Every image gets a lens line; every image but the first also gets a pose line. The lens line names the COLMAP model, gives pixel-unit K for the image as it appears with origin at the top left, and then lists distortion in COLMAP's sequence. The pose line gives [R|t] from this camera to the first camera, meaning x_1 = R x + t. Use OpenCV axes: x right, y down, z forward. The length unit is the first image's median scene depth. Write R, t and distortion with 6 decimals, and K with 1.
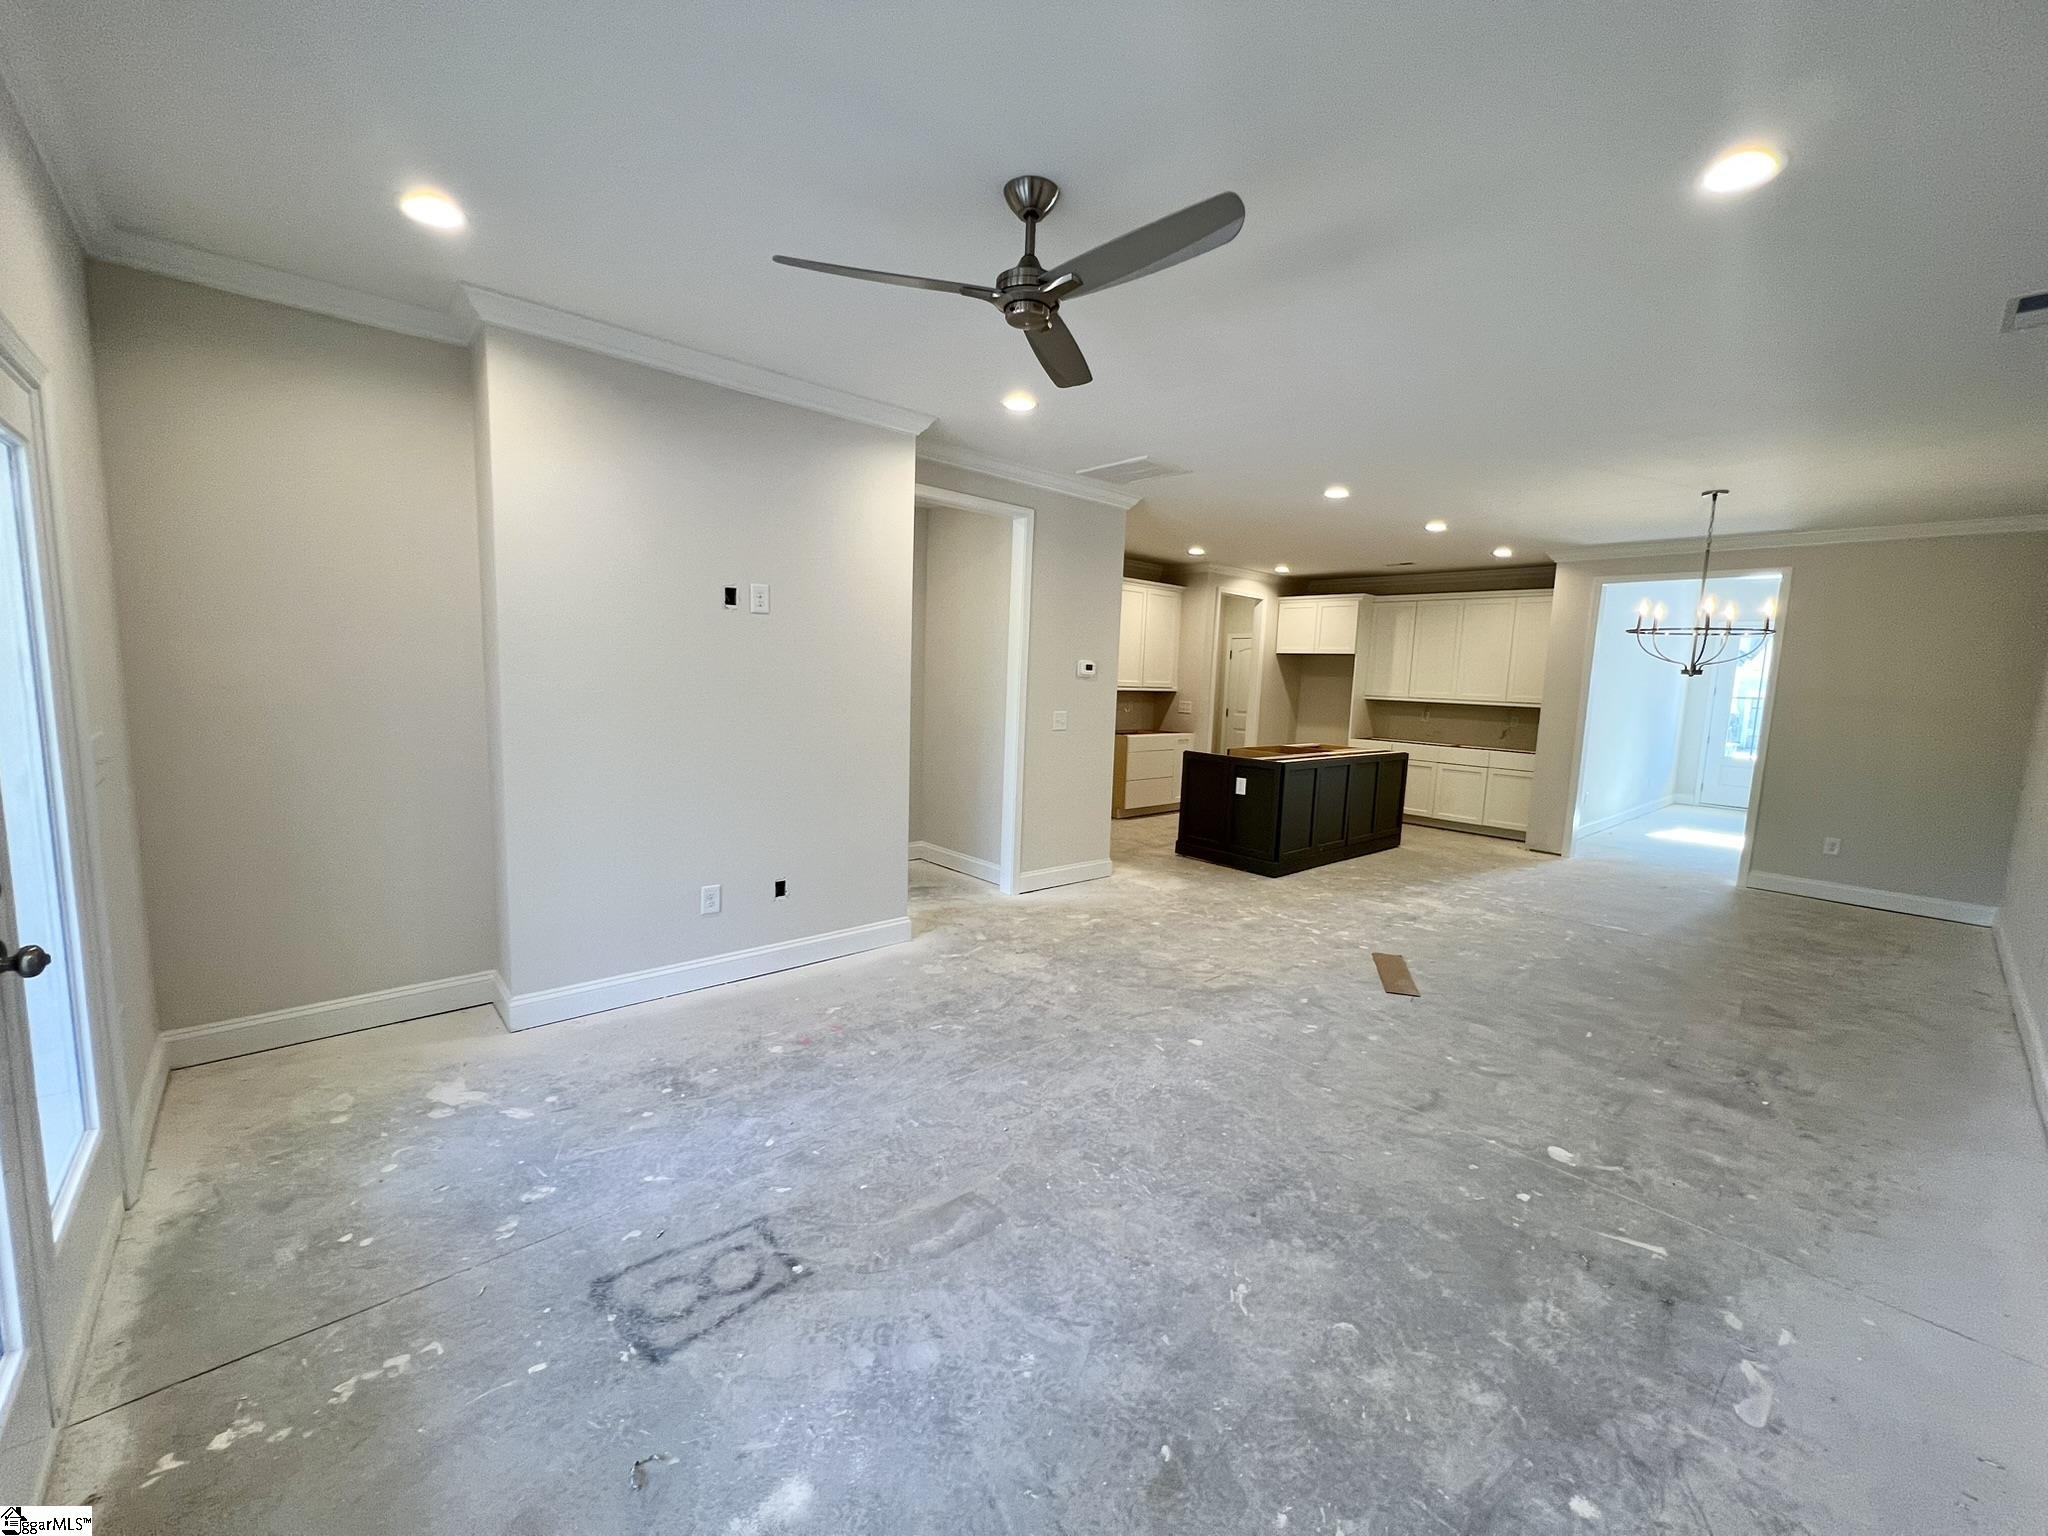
lens RADIAL K [[817.1, 0, 1025.1], [0, 817.1, 772.6], [0, 0, 1]] dist [-0.000180, 0.000067]
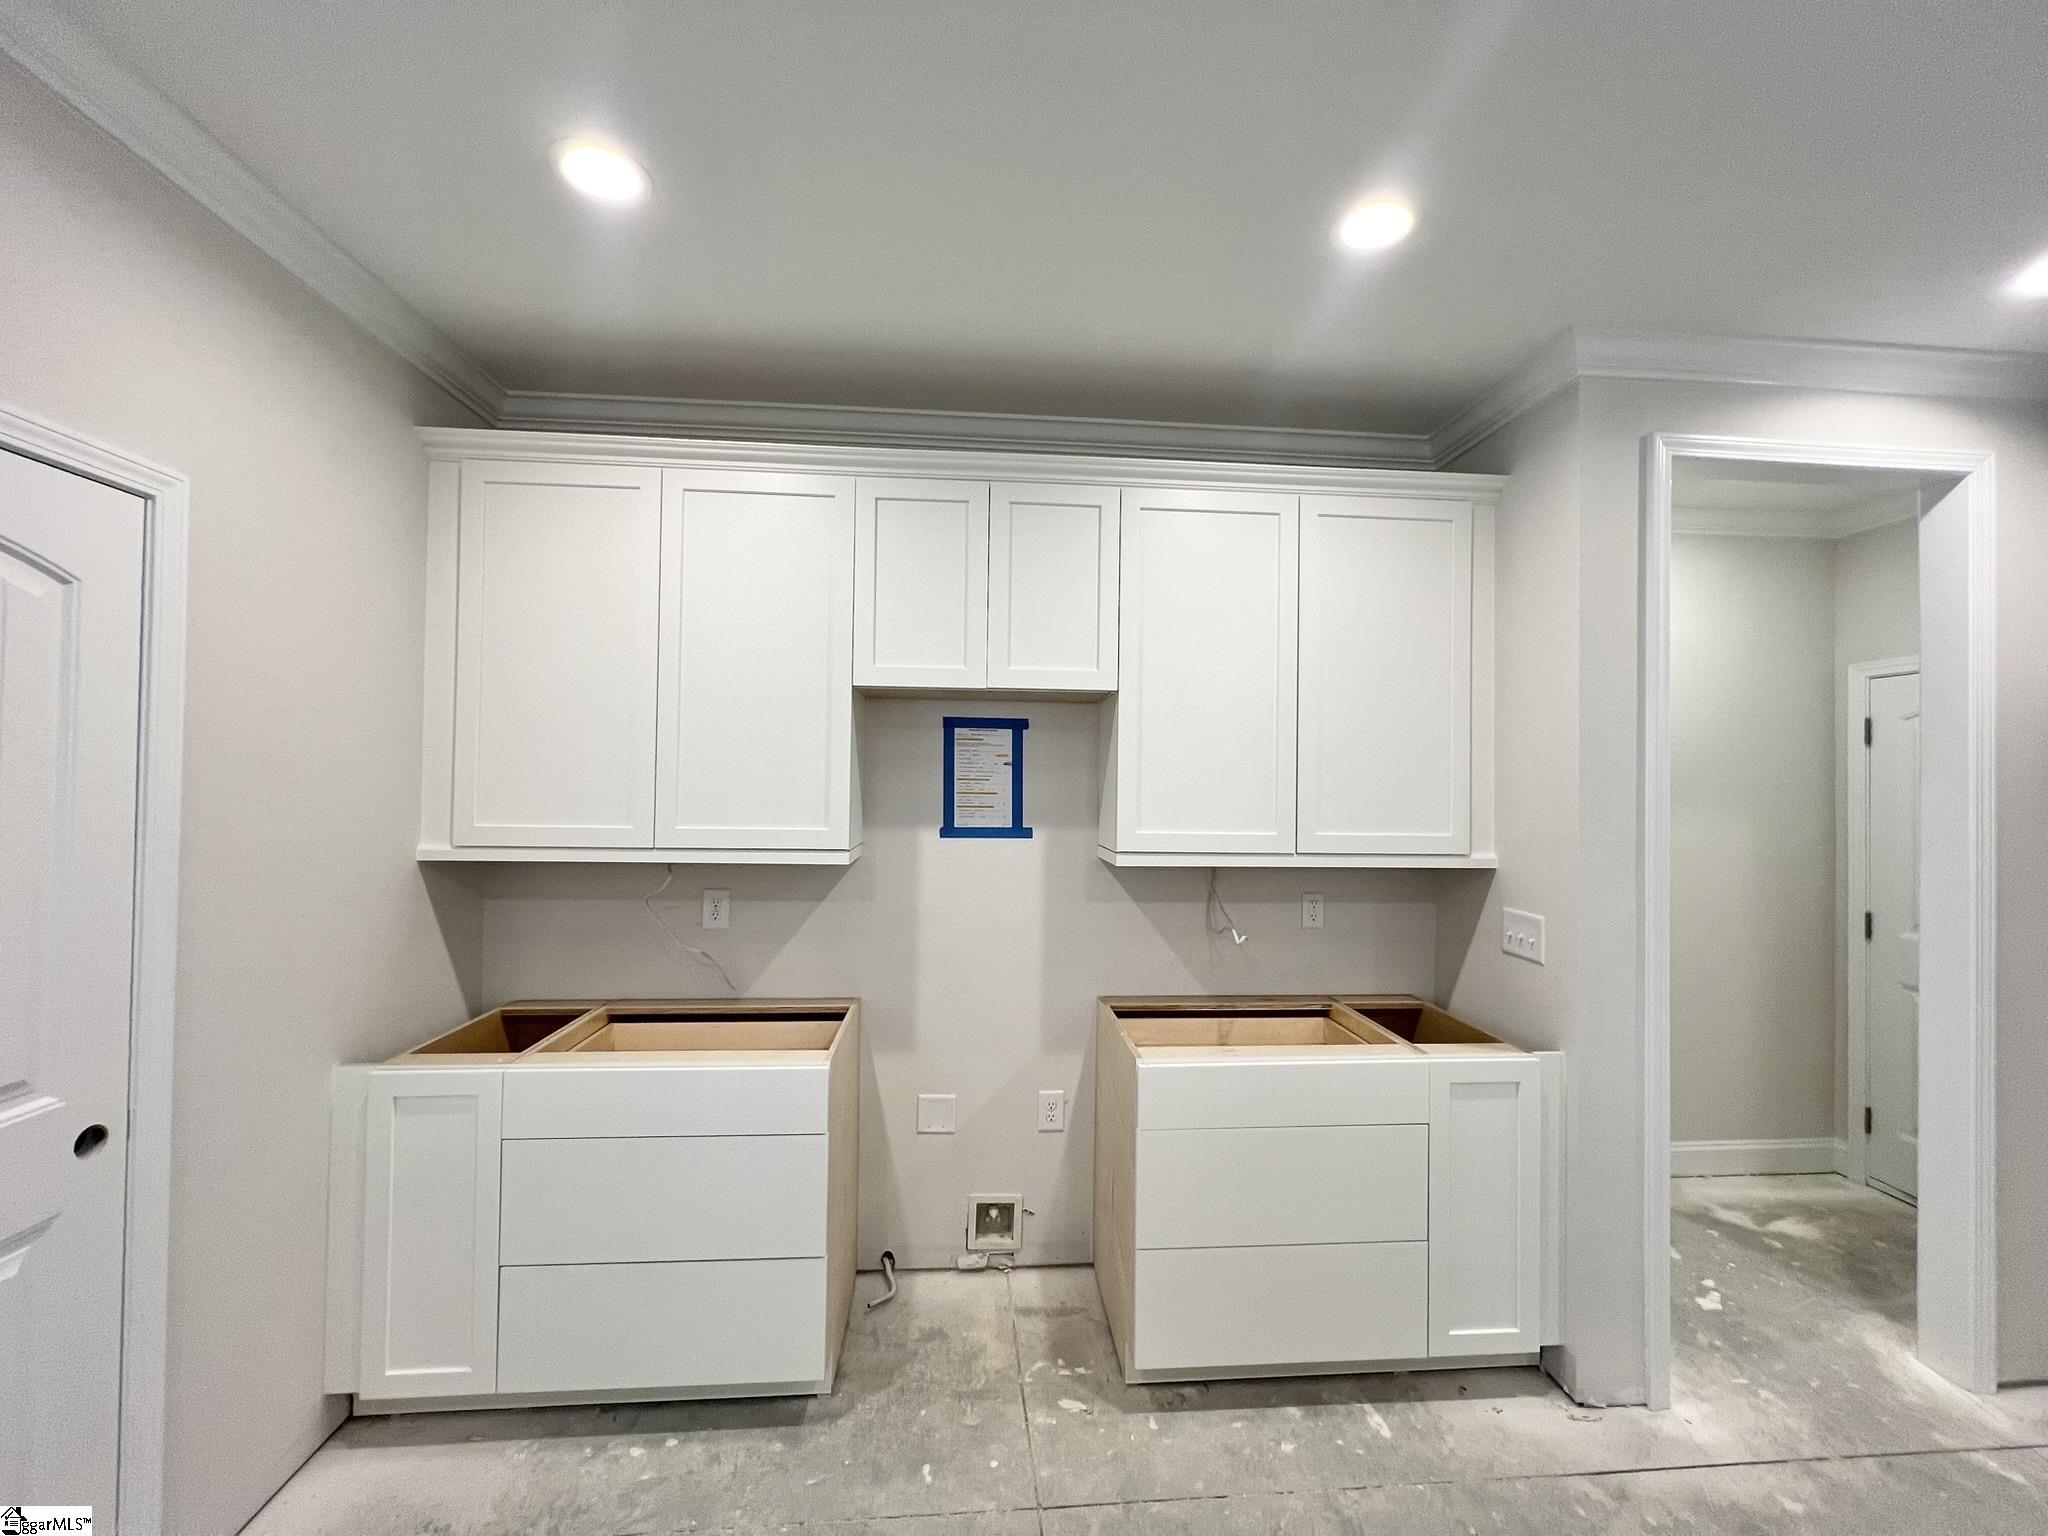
lens RADIAL K [[817.1, 0, 1025.1], [0, 817.1, 772.6], [0, 0, 1]] dist [-0.000180, 0.000067]
pose [[0.791923, -0.031449, -0.609810, 0.689081], [-0.059554, 0.989934, -0.128391, -0.264600], [0.607710, 0.137993, 0.782079, 2.121559]]
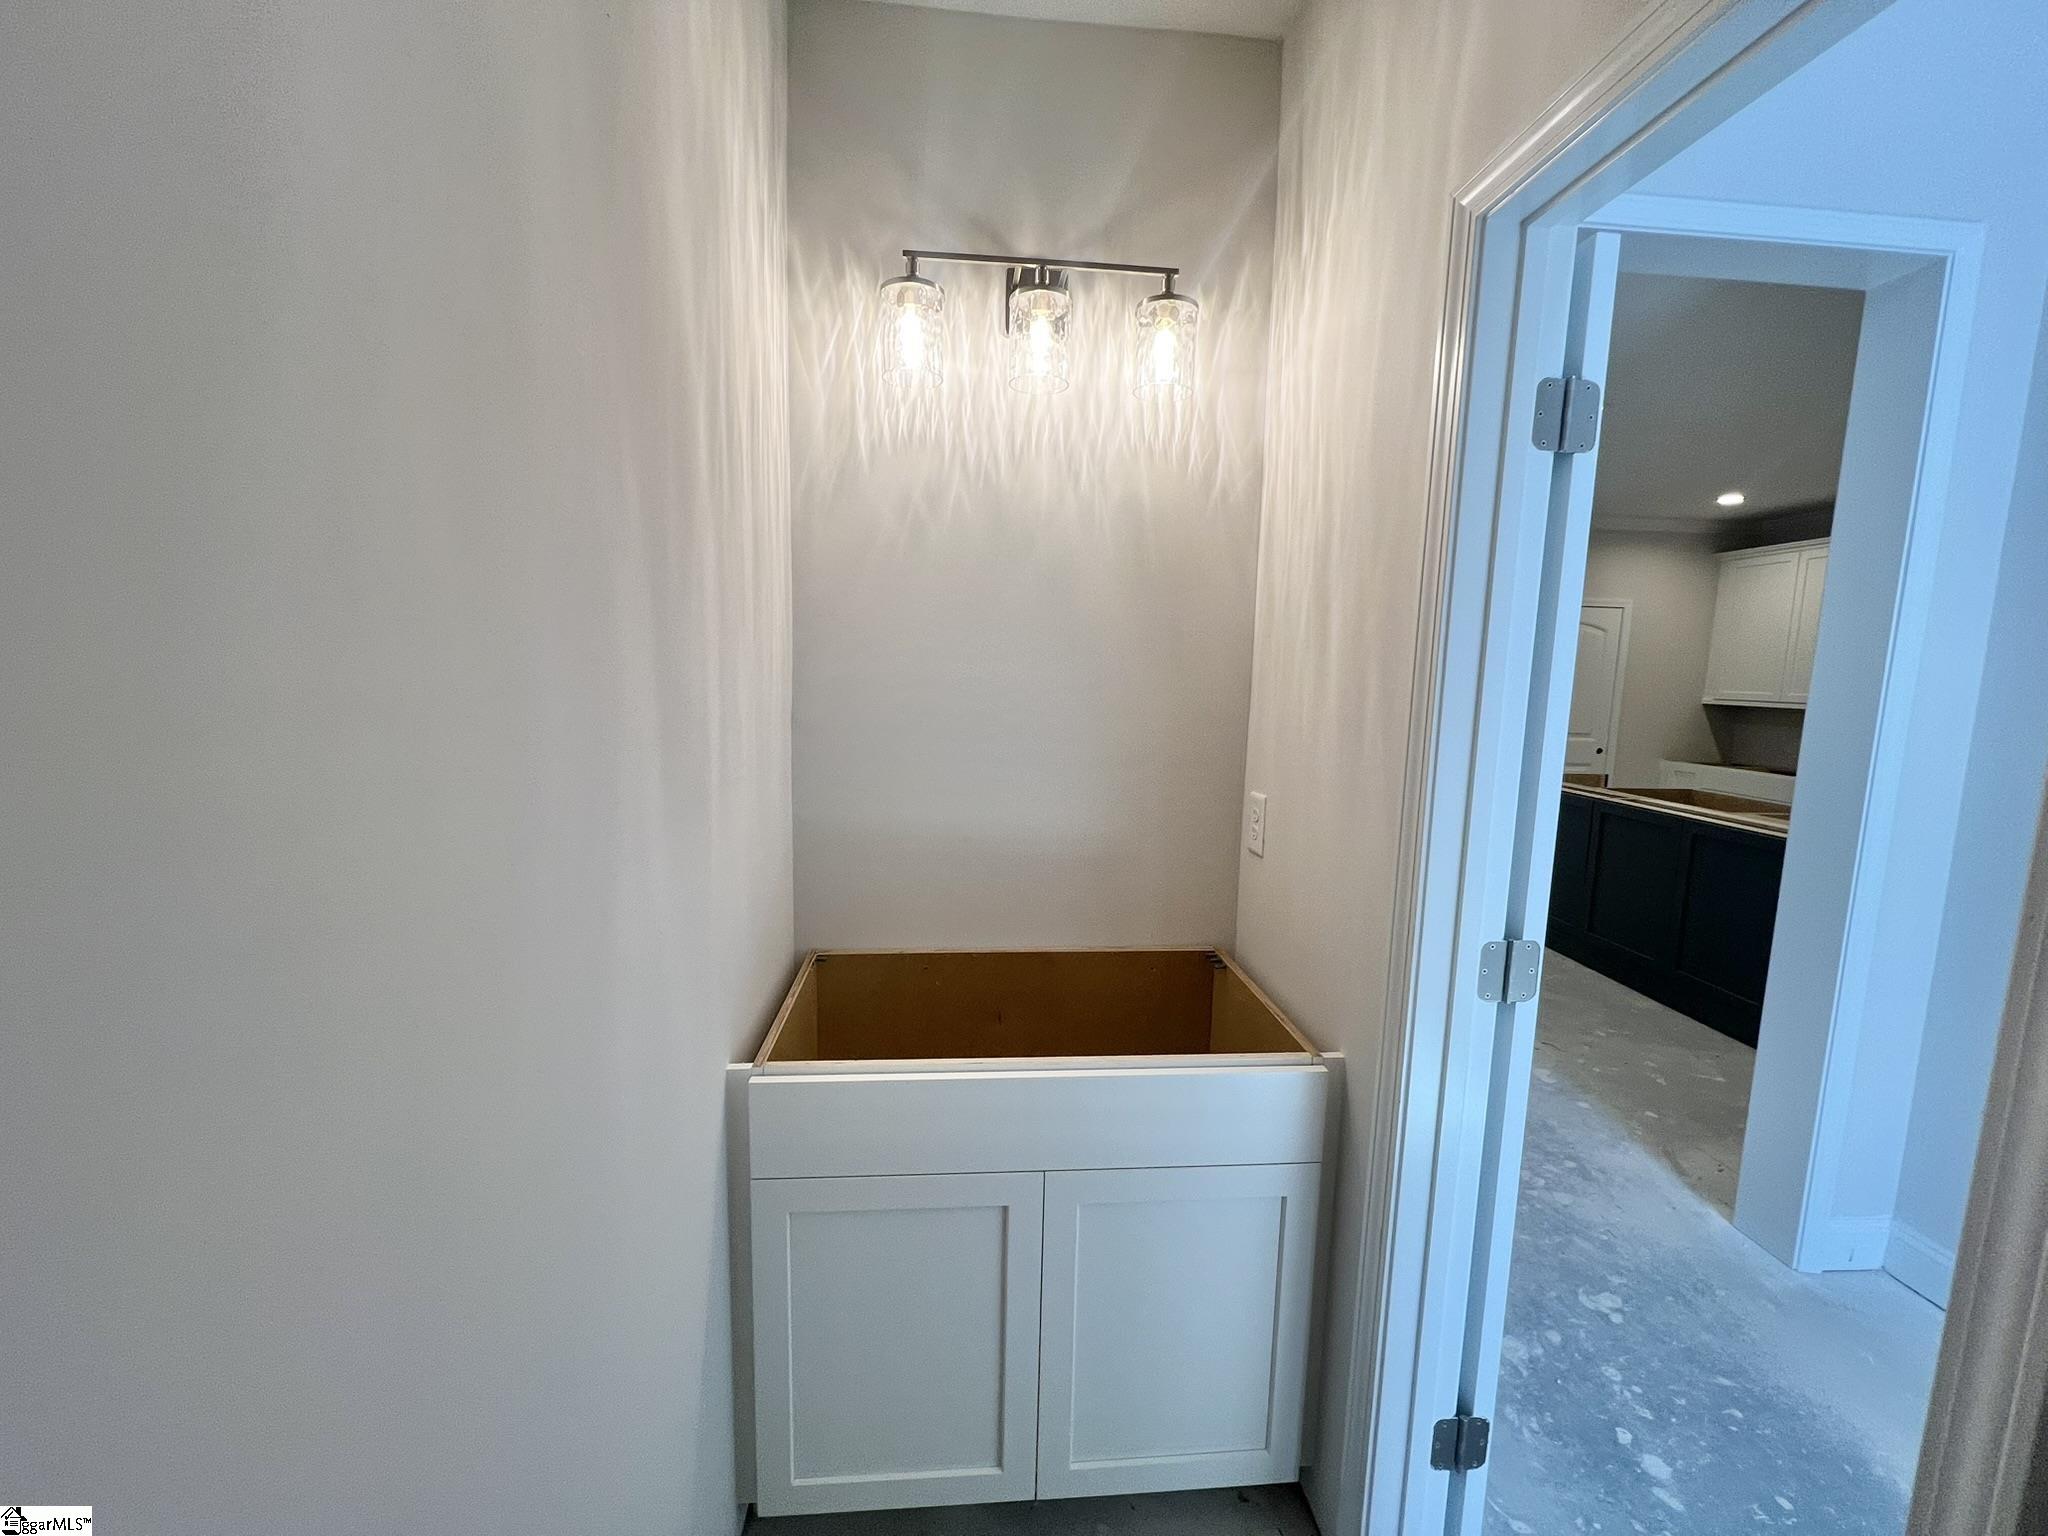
lens RADIAL K [[821.8, 0, 1025.6], [0, 821.8, 771.6], [0, 0, 1]] dist [-0.002355, 0.000619]
pose [[-0.614541, 0.050282, -0.787281, 2.592369], [-0.136331, 0.976182, 0.168765, -0.195632], [0.777015, 0.211044, -0.593050, 2.305876]]
